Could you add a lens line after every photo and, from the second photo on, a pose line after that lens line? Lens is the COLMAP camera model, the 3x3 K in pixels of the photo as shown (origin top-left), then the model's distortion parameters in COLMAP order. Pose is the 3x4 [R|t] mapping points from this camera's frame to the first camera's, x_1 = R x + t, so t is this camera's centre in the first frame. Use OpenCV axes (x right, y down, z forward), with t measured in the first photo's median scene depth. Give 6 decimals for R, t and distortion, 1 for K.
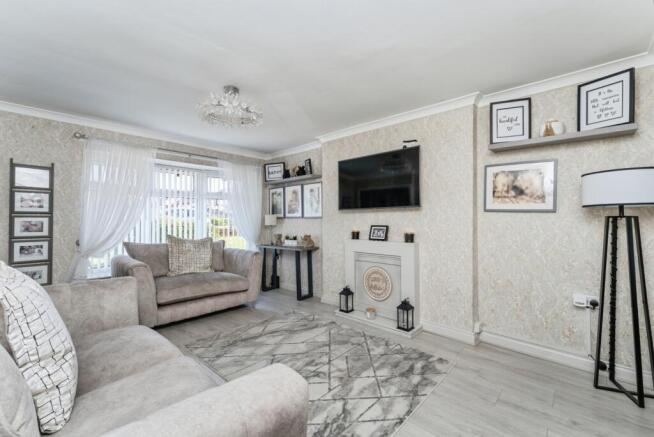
lens RADIAL K [[278.1, 0, 327.0], [0, 278.1, 218.5], [0, 0, 1]] dist [0.000253, -0.000082]
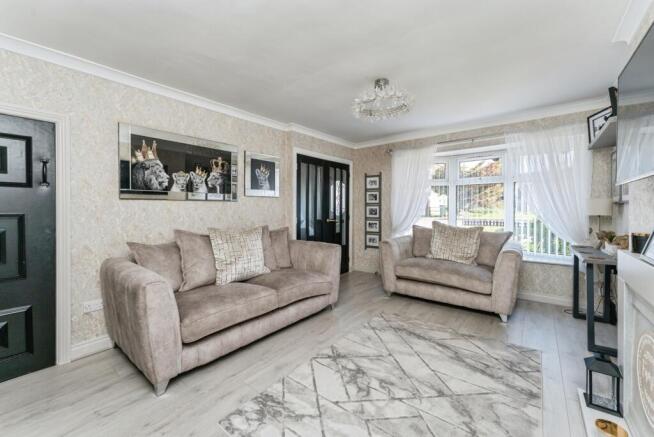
lens RADIAL K [[264.9, 0, 327.0], [0, 264.9, 218.5], [0, 0, 1]] dist [0.000023, 0.000003]
pose [[0.075647, 0.040784, -0.996300, 0.550567], [0.008099, 0.999105, 0.041514, 0.001347], [0.997102, -0.011209, 0.075249, 0.618432]]
